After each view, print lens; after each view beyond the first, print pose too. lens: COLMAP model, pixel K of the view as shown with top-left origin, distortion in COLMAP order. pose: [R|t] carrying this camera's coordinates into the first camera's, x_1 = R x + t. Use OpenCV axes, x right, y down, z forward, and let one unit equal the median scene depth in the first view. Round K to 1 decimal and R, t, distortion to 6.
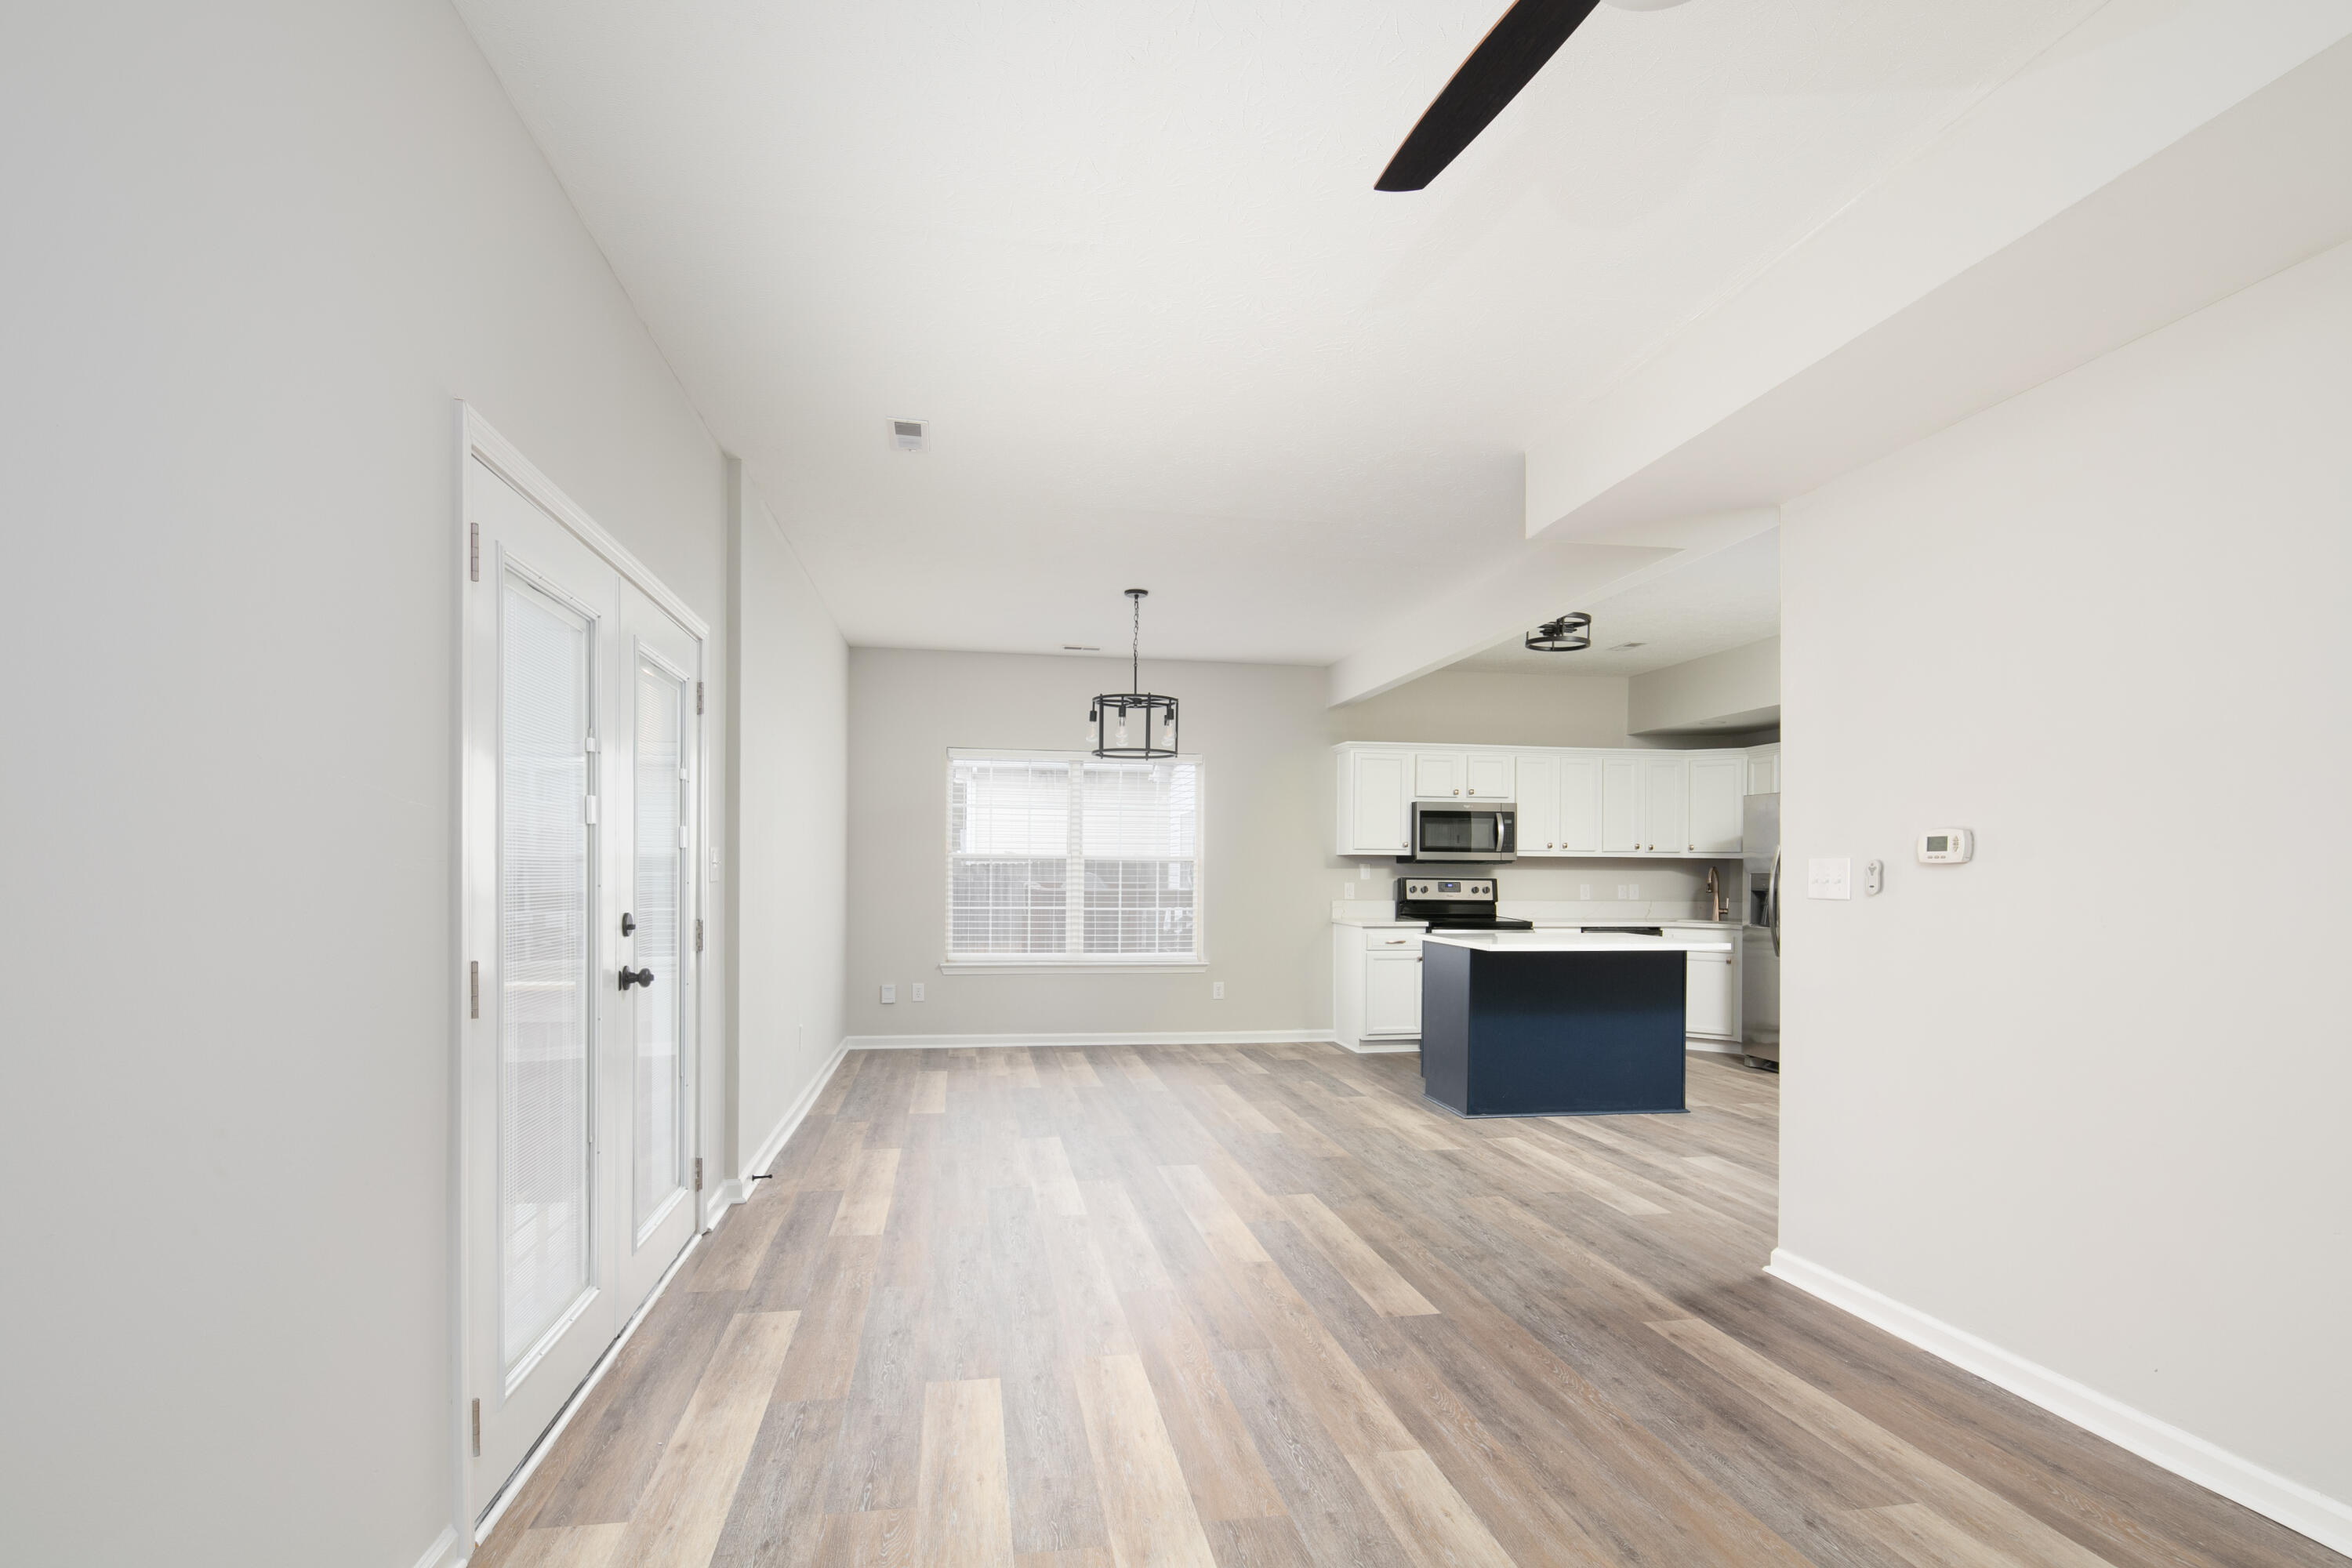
lens RADIAL K [[1132.1, 0, 1161.4], [0, 1132.1, 871.7], [0, 0, 1]] dist [-0.002440, -0.001566]
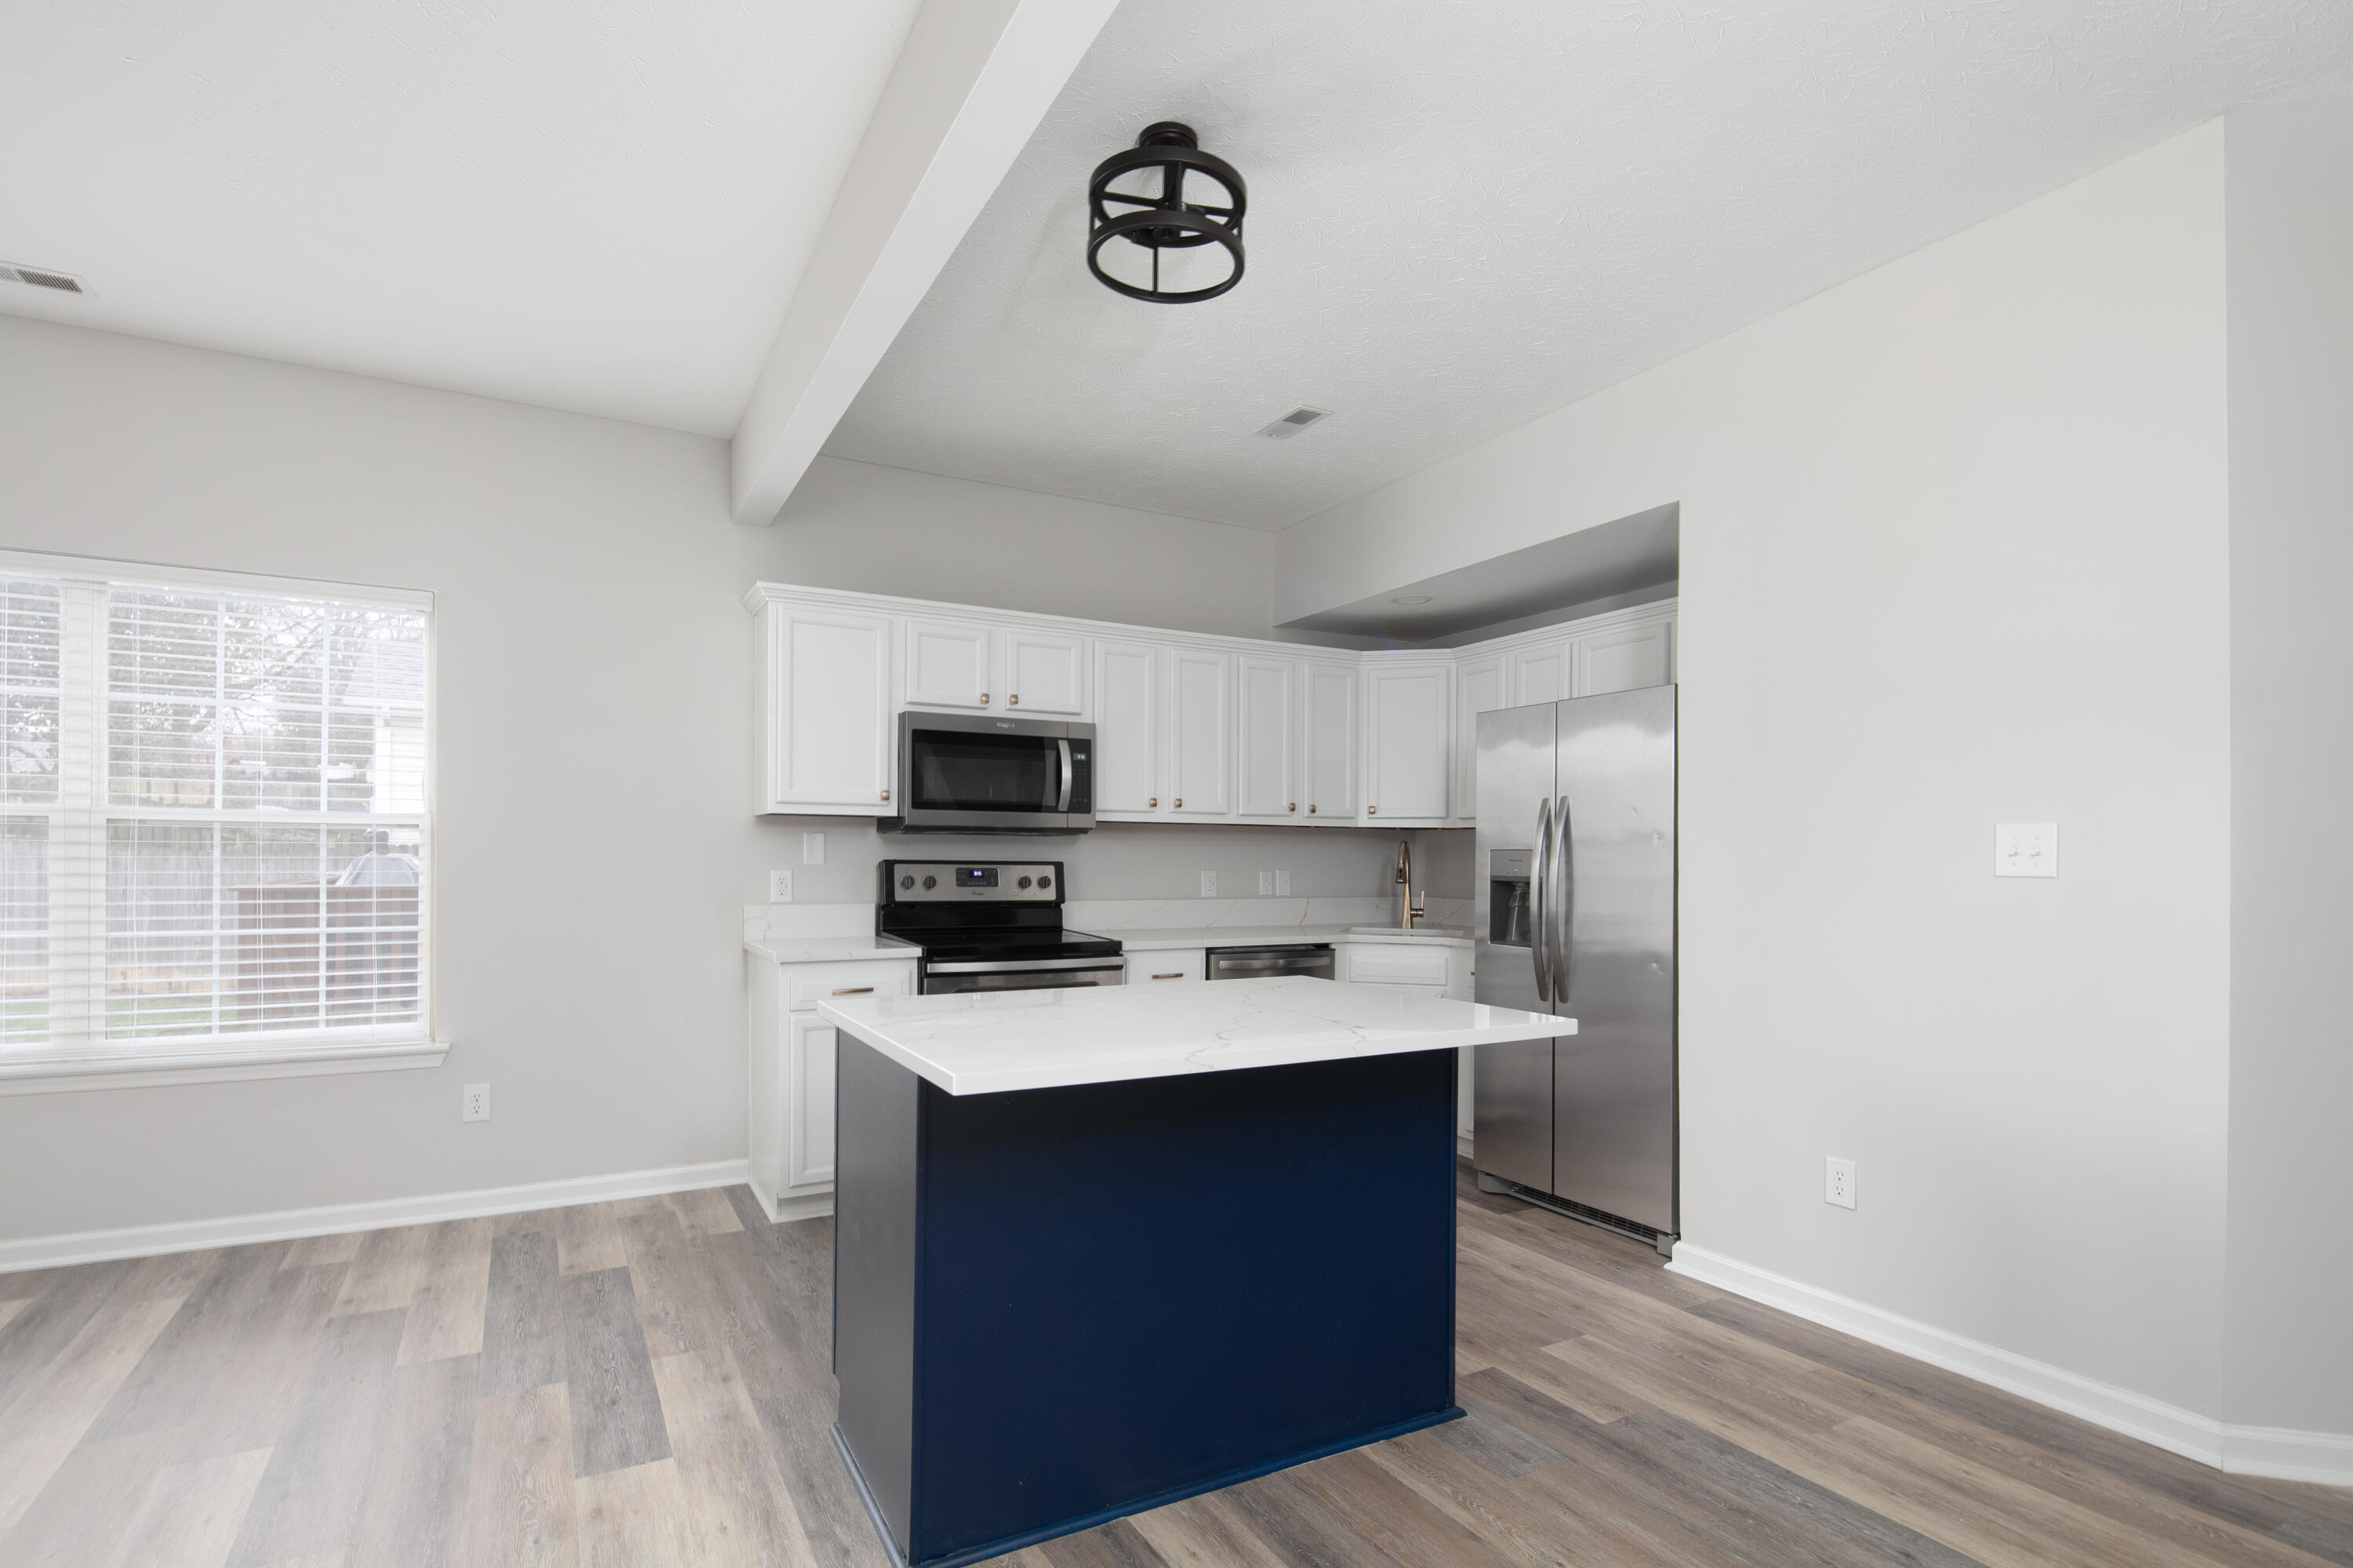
lens RADIAL K [[1132.6, 0, 1163.7], [0, 1132.6, 868.0], [0, 0, 1]] dist [-0.002440, -0.001566]
pose [[0.944488, -0.004729, 0.328512, 0.164057], [0.002007, 0.999961, 0.008626, 0.004745], [-0.328540, -0.007488, 0.944461, 0.468302]]
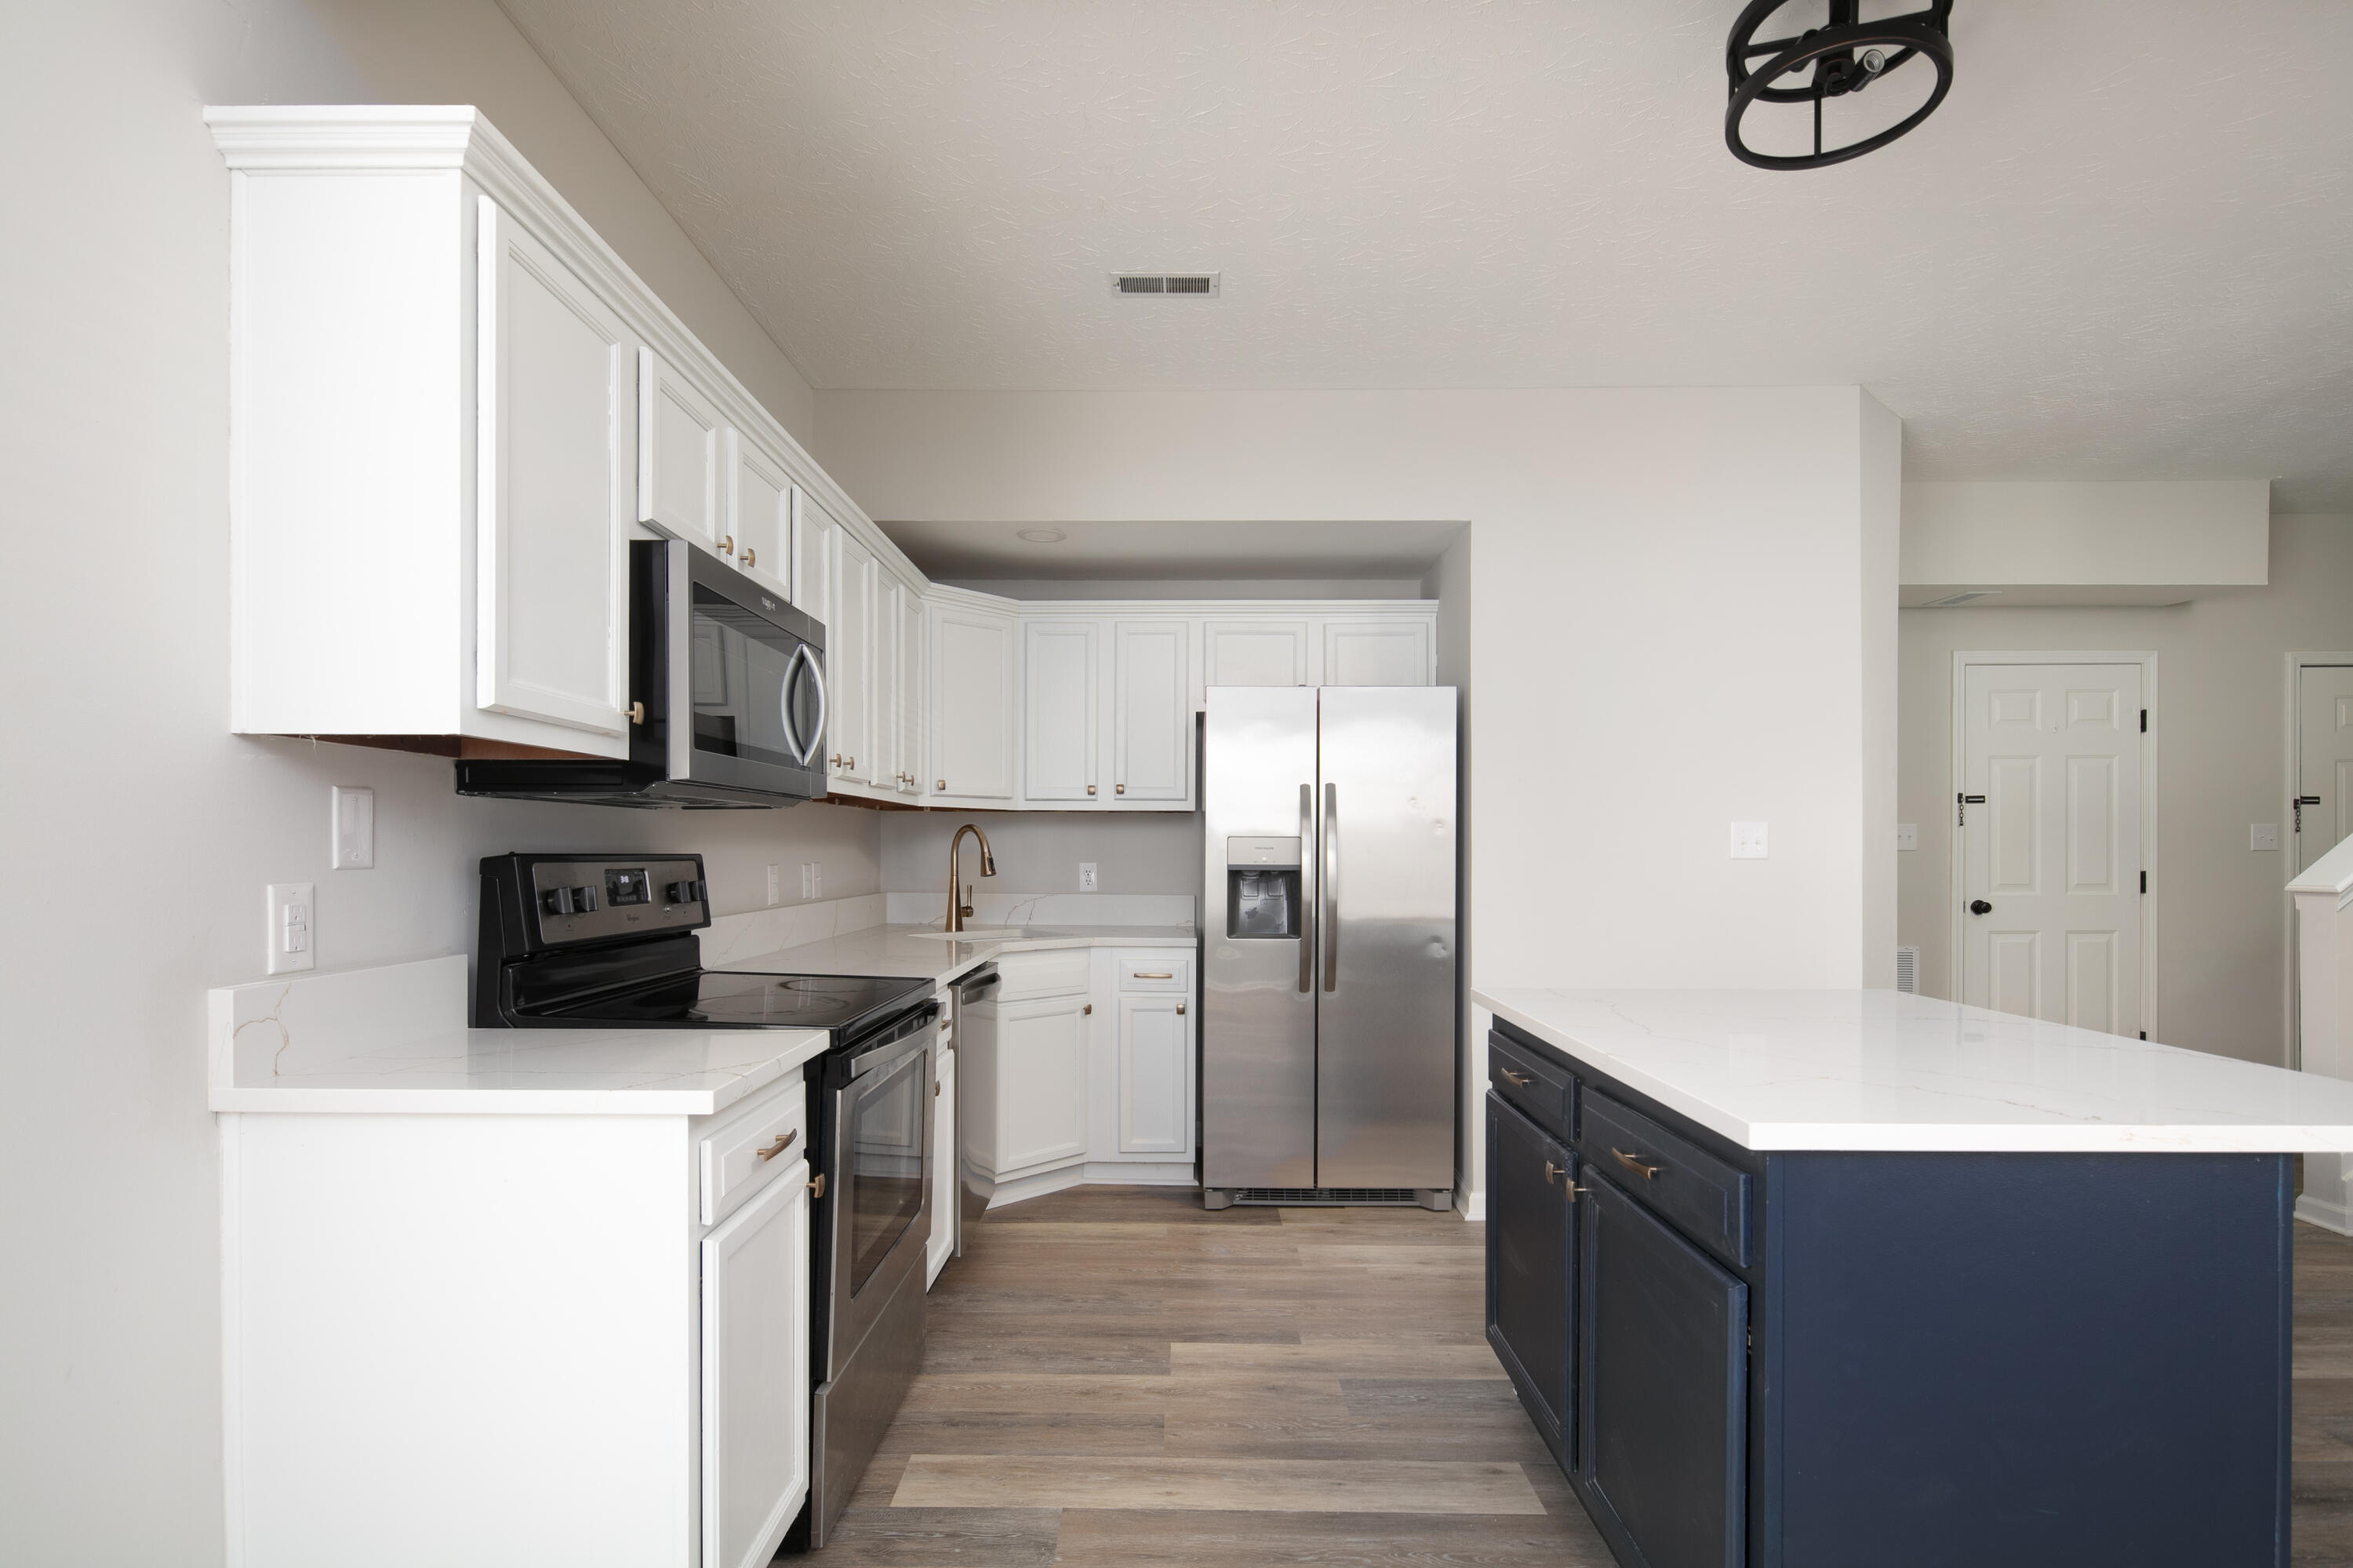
lens RADIAL K [[1132.6, 0, 1155.6], [0, 1132.6, 863.2], [0, 0, 1]] dist [-0.002440, -0.001566]
pose [[0.186275, -0.019224, 0.982310, 0.005932], [0.003201, 0.999815, 0.018960, 0.002928], [-0.982493, -0.000387, 0.186302, 0.837965]]
